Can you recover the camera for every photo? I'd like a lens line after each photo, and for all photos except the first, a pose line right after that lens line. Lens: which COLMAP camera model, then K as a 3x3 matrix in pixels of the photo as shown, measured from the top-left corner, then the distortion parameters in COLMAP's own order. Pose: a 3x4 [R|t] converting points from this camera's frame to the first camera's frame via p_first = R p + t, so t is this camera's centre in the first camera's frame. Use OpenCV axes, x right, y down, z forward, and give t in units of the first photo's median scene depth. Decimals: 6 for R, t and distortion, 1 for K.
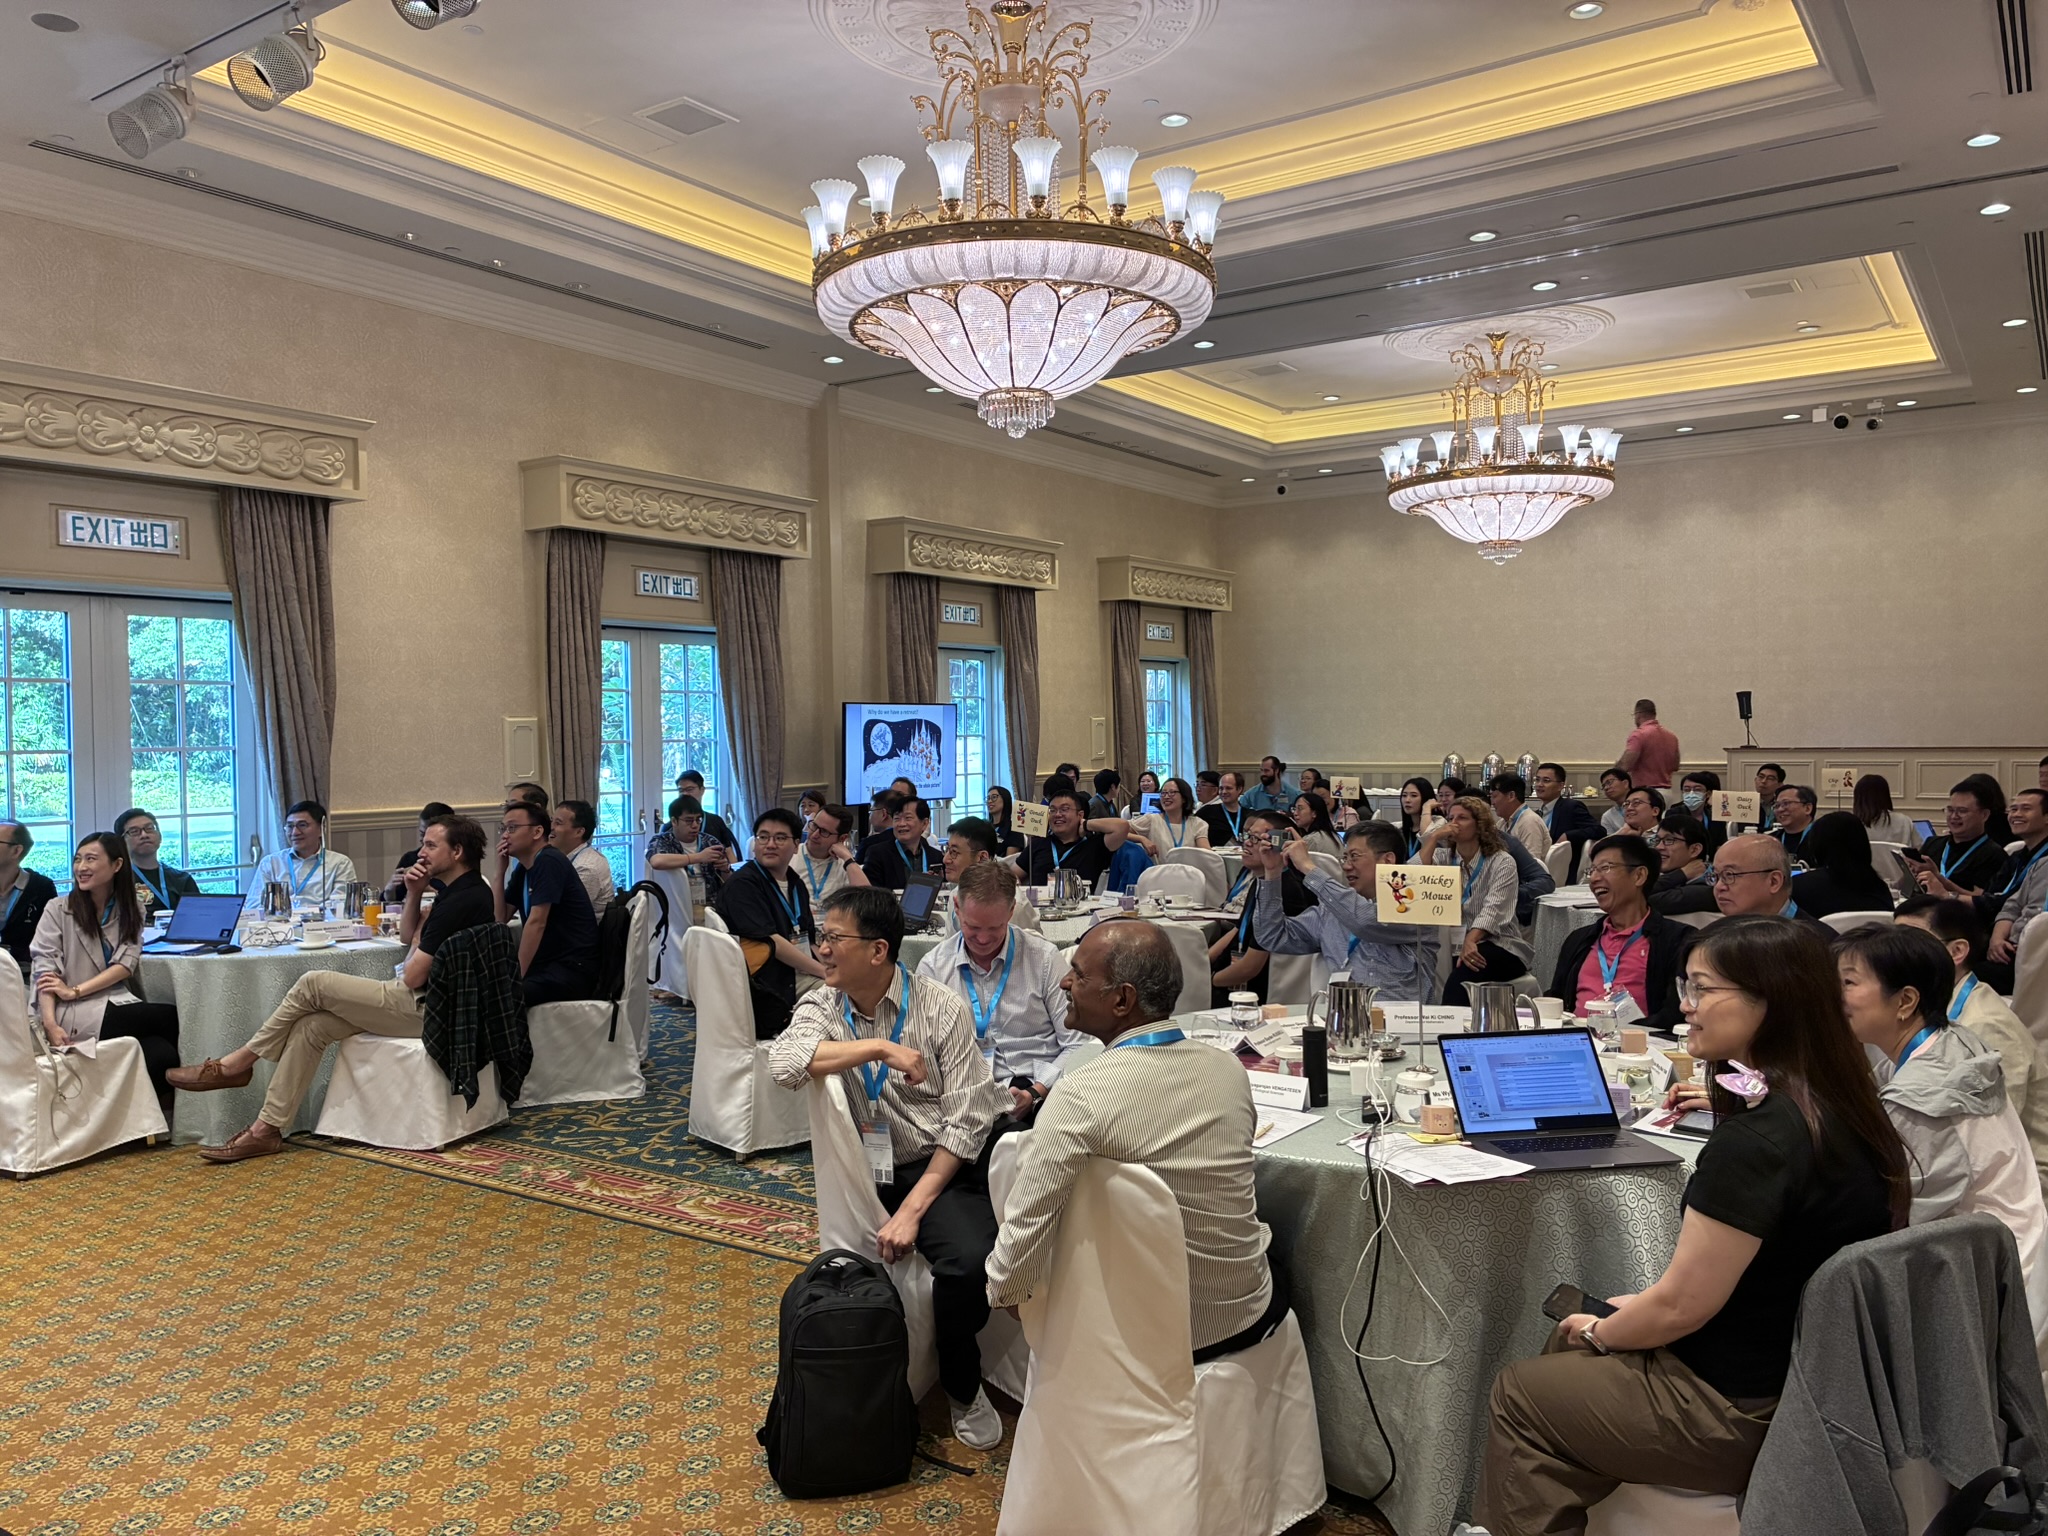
lens RADIAL K [[1525.0, 0, 1035.1], [0, 1525.0, 771.3], [0, 0, 1]] dist [0.044437, -0.049781]
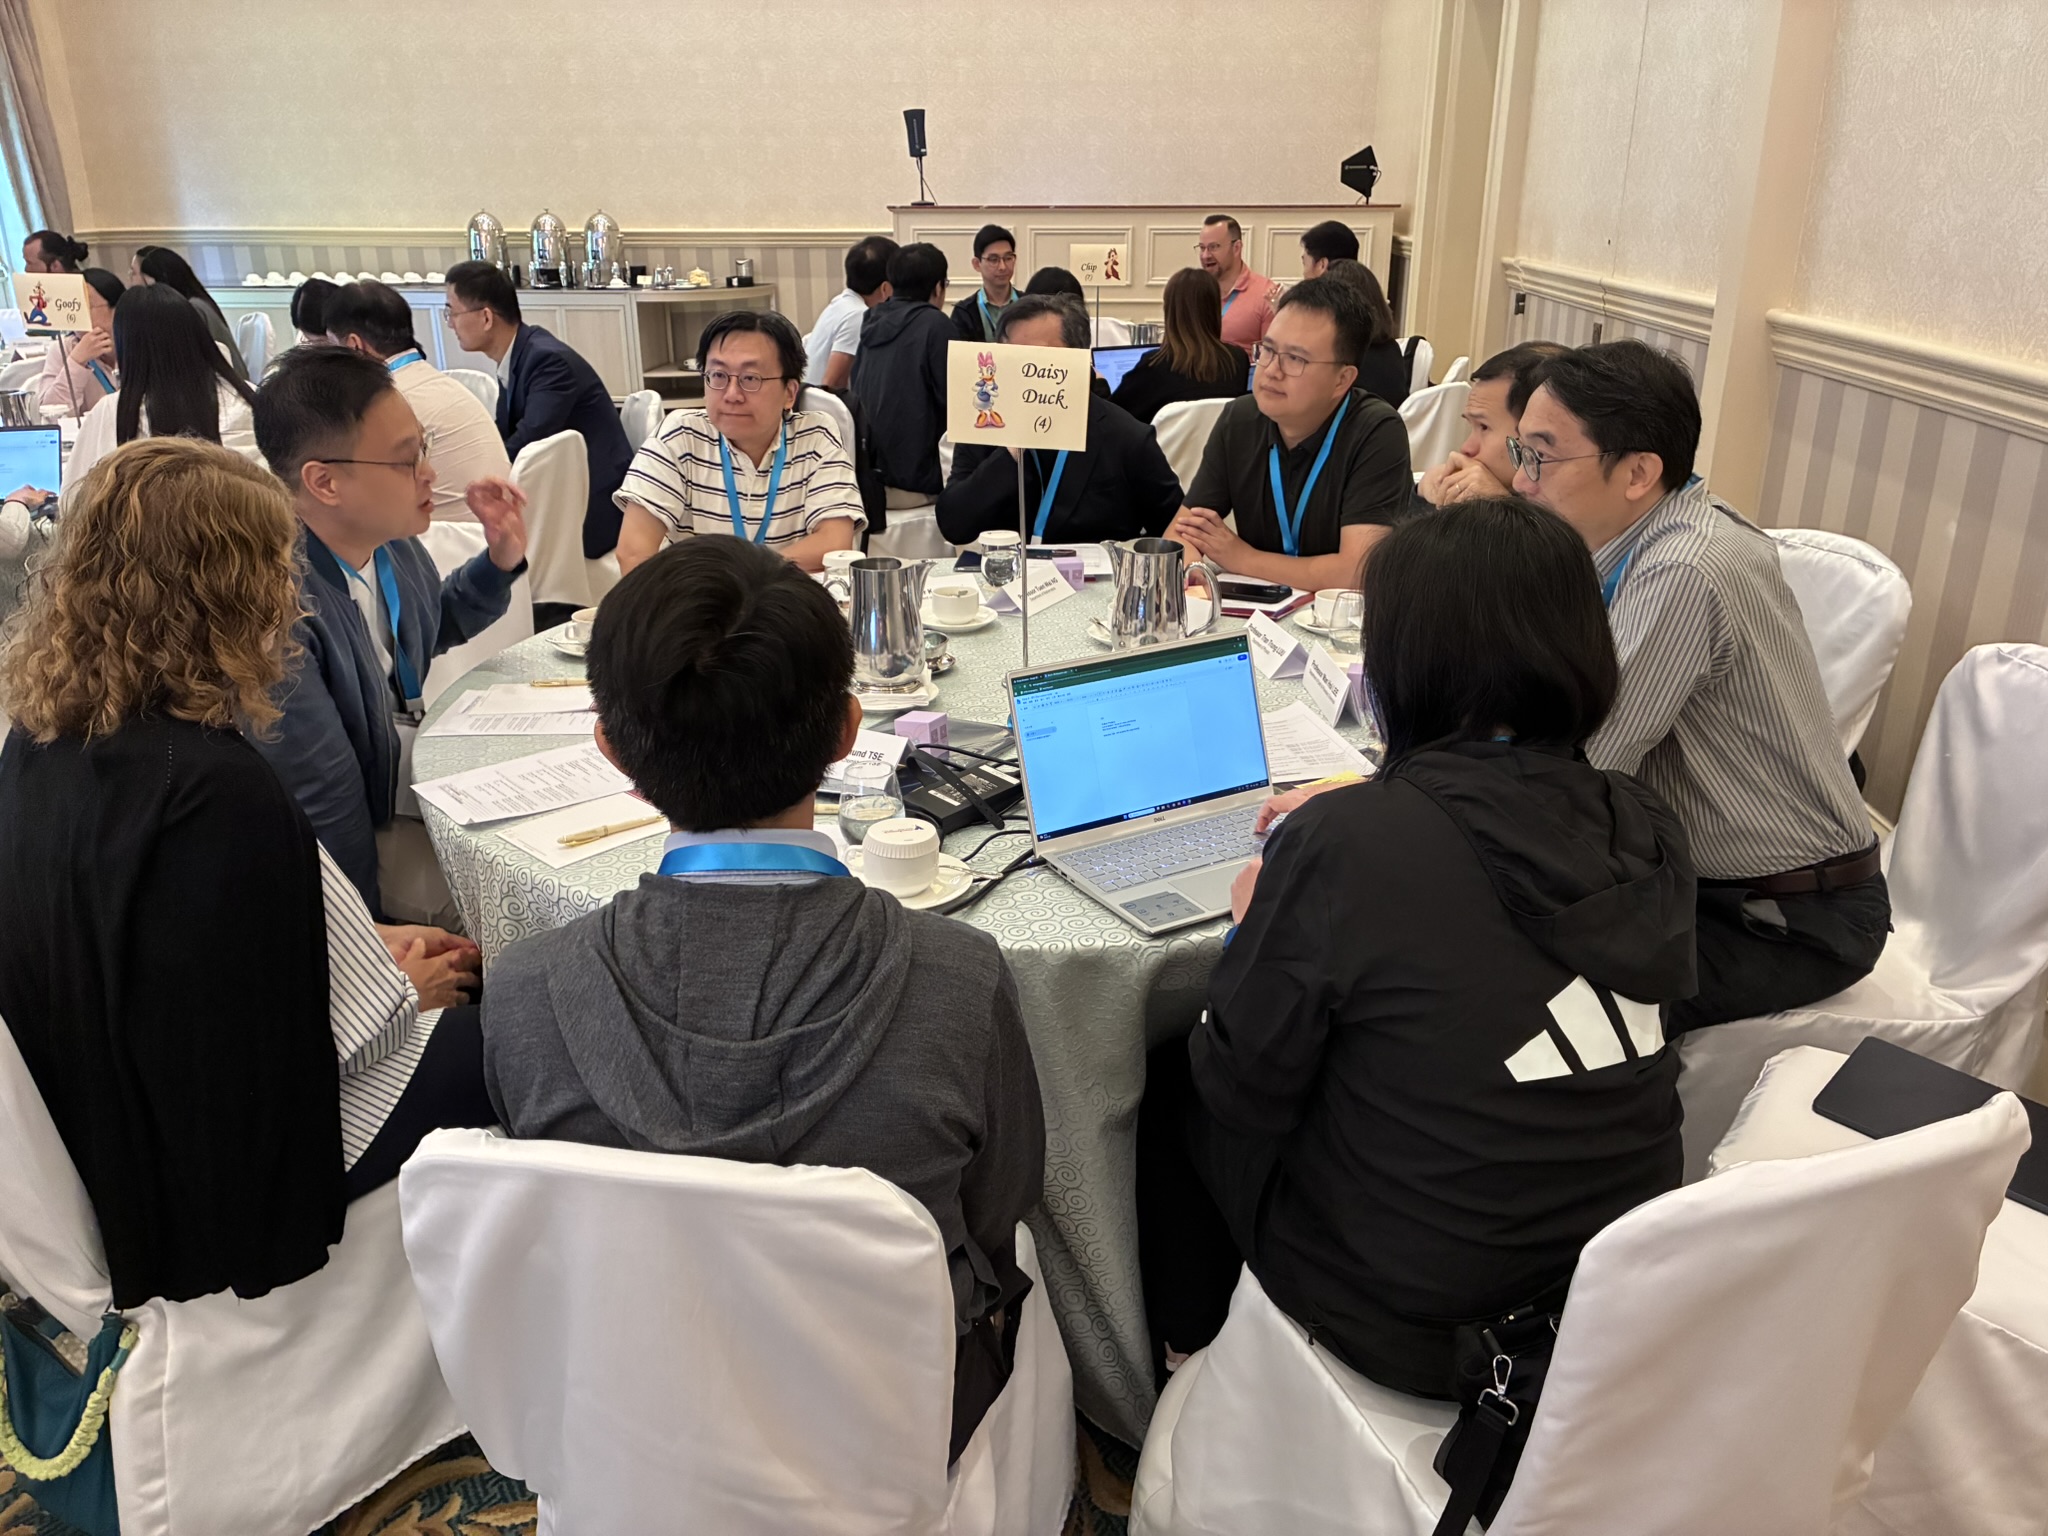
lens RADIAL K [[1525.0, 0, 1022.9], [0, 1525.0, 774.4], [0, 0, 1]] dist [0.044437, -0.049781]
pose [[0.866741, -0.168155, 0.469556, 0.146710], [0.003483, 0.943469, 0.331442, -0.003061], [-0.498746, -0.285639, 0.818330, 0.354815]]
